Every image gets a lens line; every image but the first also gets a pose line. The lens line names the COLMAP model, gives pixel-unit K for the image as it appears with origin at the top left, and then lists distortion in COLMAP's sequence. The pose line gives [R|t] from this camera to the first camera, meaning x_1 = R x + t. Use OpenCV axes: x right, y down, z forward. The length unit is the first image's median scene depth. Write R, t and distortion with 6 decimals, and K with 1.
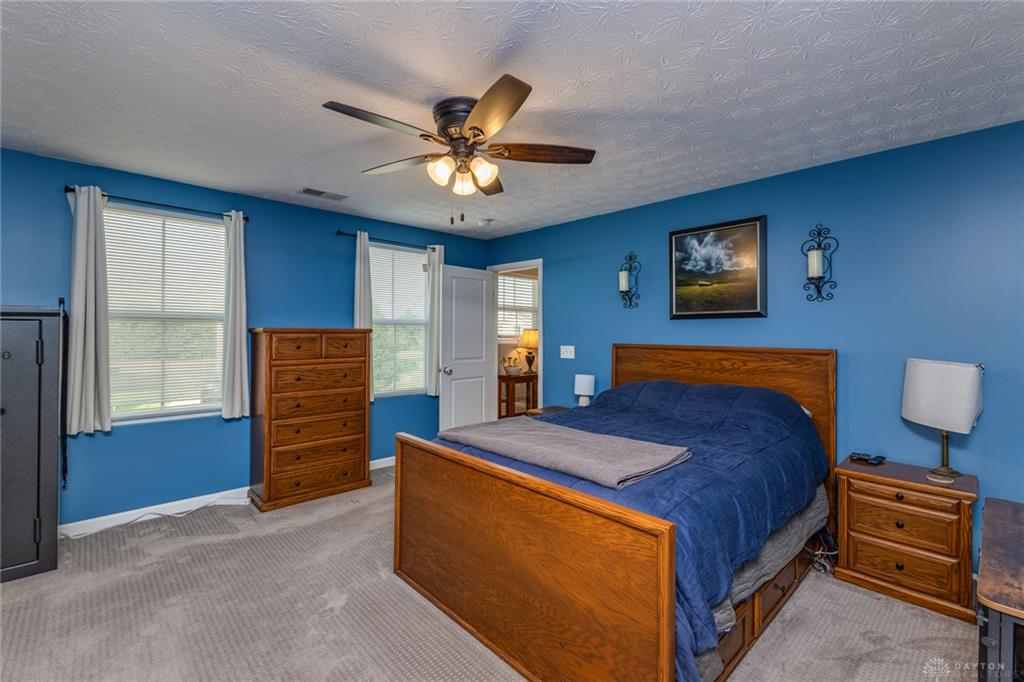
lens RADIAL K [[454.6, 0, 511.1], [0, 454.6, 326.5], [0, 0, 1]] dist [0.003901, 0.000543]
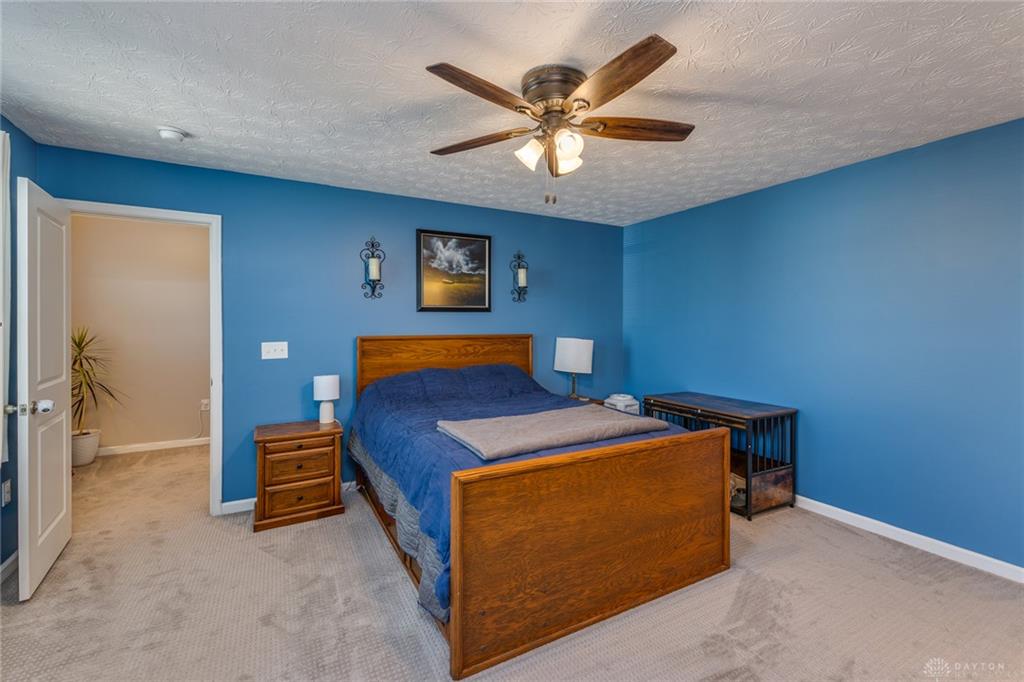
lens RADIAL K [[443.0, 0, 508.6], [0, 443.0, 331.7], [0, 0, 1]] dist [0.003287, 0.000440]
pose [[0.248764, -0.020434, 0.968349, -0.634615], [-0.006721, 0.999717, 0.022822, 0.006931], [-0.968541, -0.012185, 0.248556, 0.564745]]
